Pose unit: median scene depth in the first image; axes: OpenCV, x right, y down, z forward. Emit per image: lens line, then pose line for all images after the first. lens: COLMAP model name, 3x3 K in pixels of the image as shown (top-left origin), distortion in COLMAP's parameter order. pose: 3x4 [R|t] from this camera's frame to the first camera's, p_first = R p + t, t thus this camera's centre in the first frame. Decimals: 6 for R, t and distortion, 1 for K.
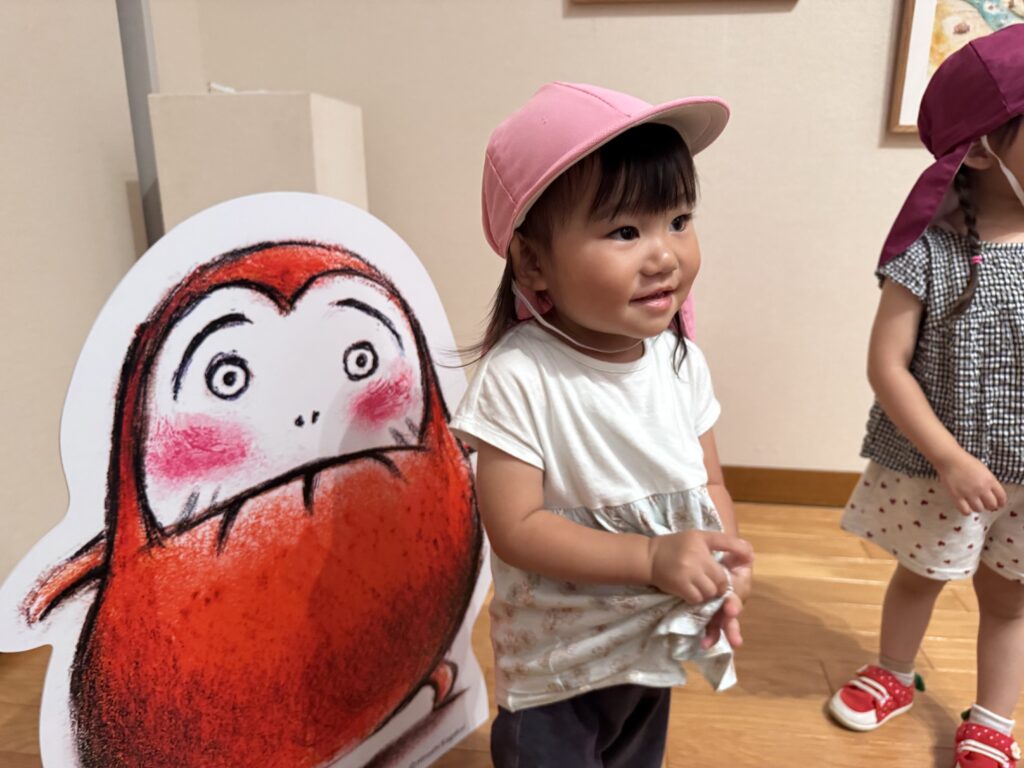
lens RADIAL K [[722.0, 0, 523.3], [0, 722.0, 383.8], [0, 0, 1]] dist [-0.000268, -0.022174]
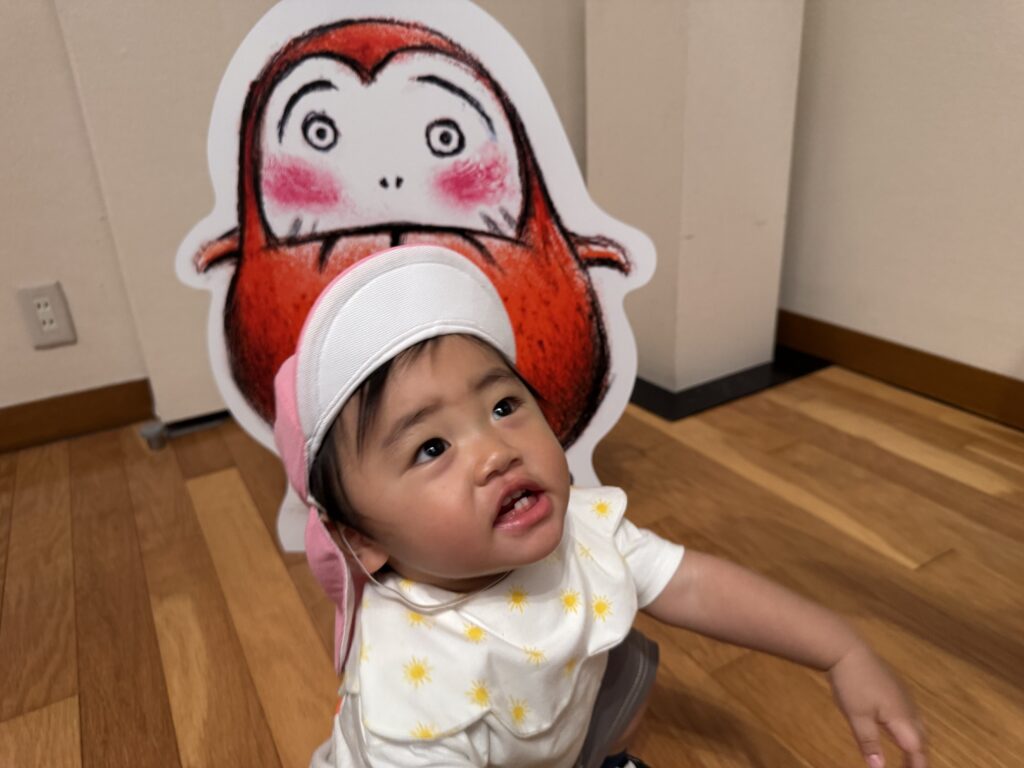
lens RADIAL K [[732.2, 0, 512.4], [0, 732.2, 405.7], [0, 0, 1]] dist [0.070657, -0.215759]
pose [[0.601982, 0.306907, -0.737174, 0.922506], [-0.176619, 0.951498, 0.251907, 0.063808], [0.778732, -0.021445, 0.626991, 0.424071]]
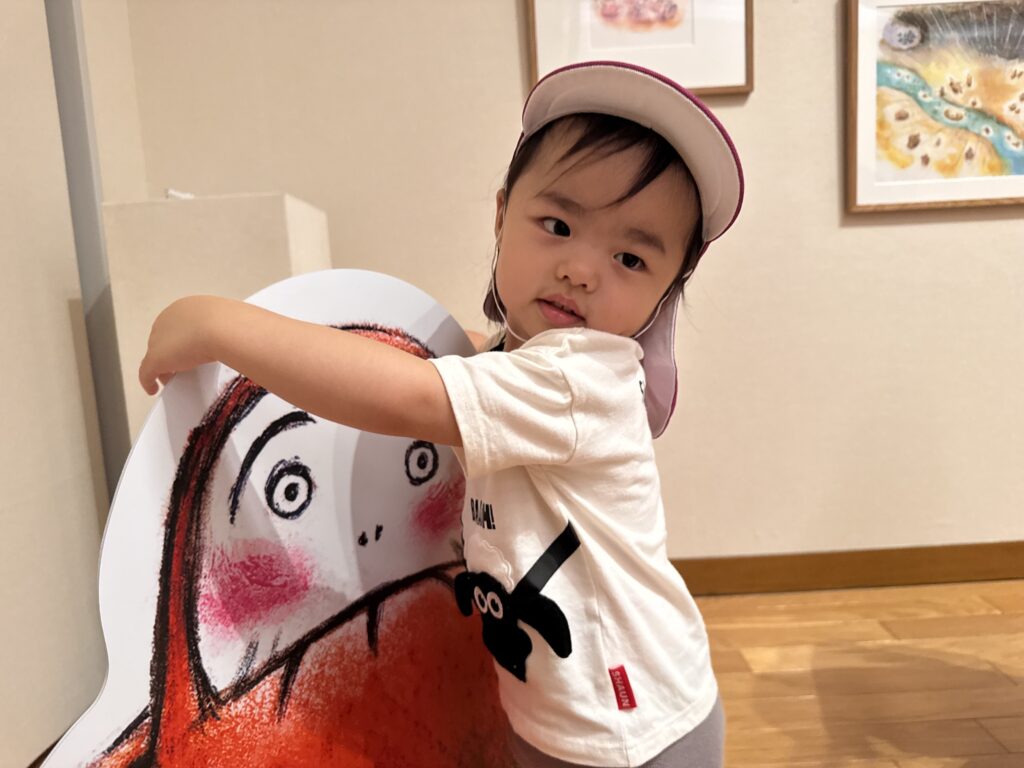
lens RADIAL K [[729.6, 0, 528.7], [0, 729.6, 391.2], [0, 0, 1]] dist [-0.022756, 0.001962]
pose [[0.989524, -0.073291, 0.124381, -0.233923], [0.090435, 0.986250, -0.138320, 0.017943], [-0.112534, 0.148120, 0.982546, 0.147263]]
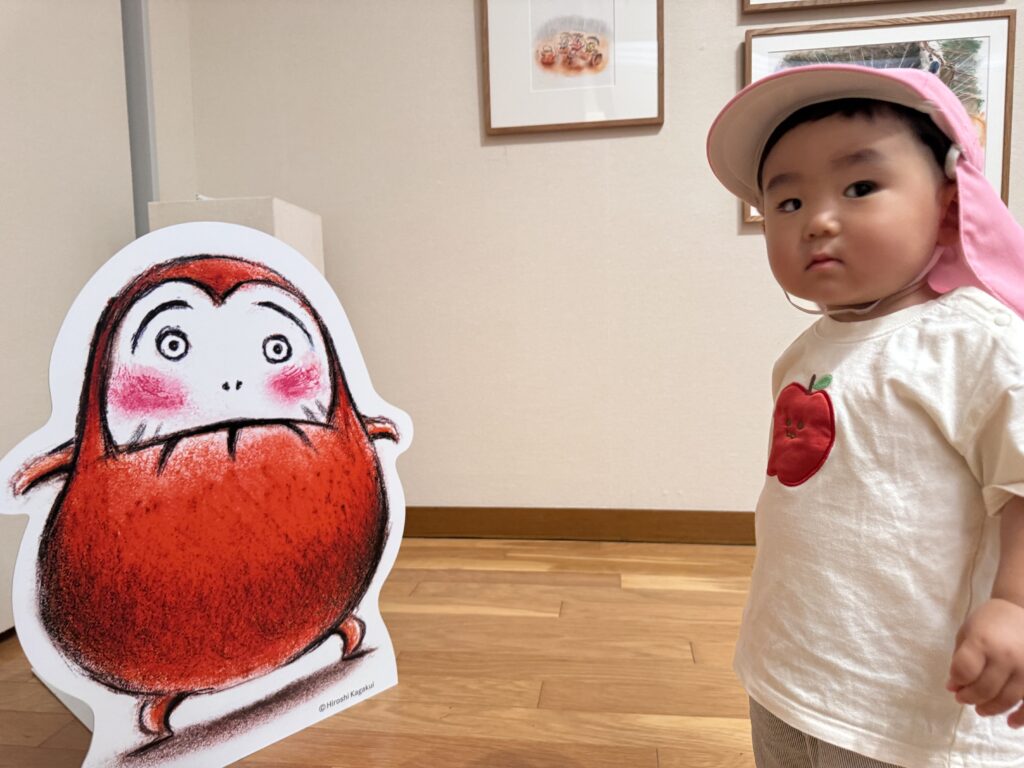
lens RADIAL K [[710.9, 0, 530.6], [0, 710.9, 383.0], [0, 0, 1]] dist [-0.000279, -0.023920]
pose [[0.999721, -0.020843, -0.011151, 0.312893], [0.018380, 0.982046, -0.187745, 0.341283], [0.014864, 0.187488, 0.982154, -0.356745]]
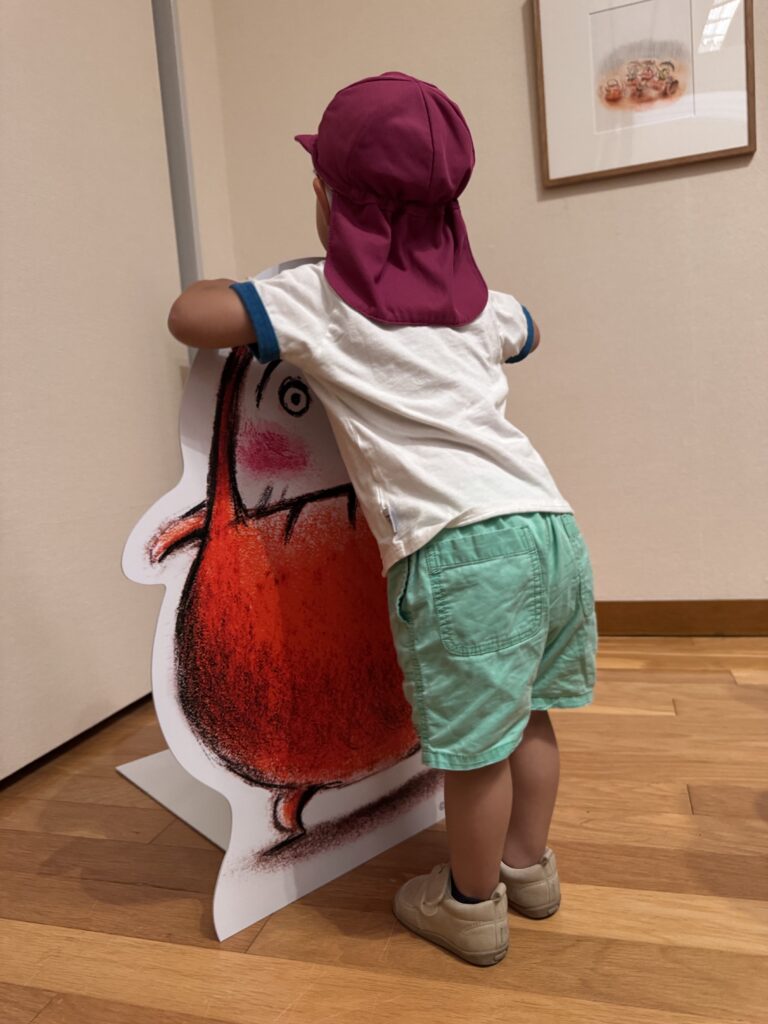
lens RADIAL K [[697.2, 0, 397.8], [0, 697.2, 506.8], [0, 0, 1]] dist [0.127513, -0.243148]
pose [[0.984607, -0.052581, -0.166685, -0.030288], [0.024832, 0.986084, -0.164381, 0.389248], [0.173008, 0.157712, 0.972211, -0.149535]]
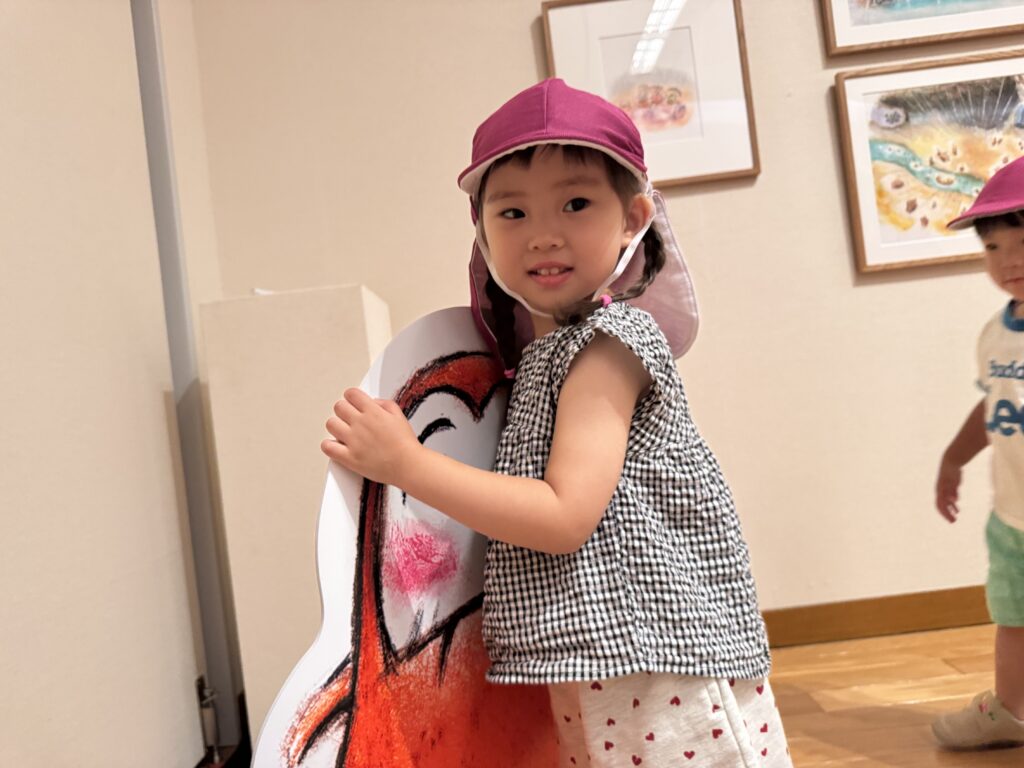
lens RADIAL K [[722.0, 0, 523.3], [0, 722.0, 383.8], [0, 0, 1]] dist [-0.000268, -0.022174]
pose [[0.987002, -0.116617, 0.110579, -0.387971], [0.144041, 0.947071, -0.286894, 0.158680], [-0.071269, 0.299092, 0.951559, 0.020126]]
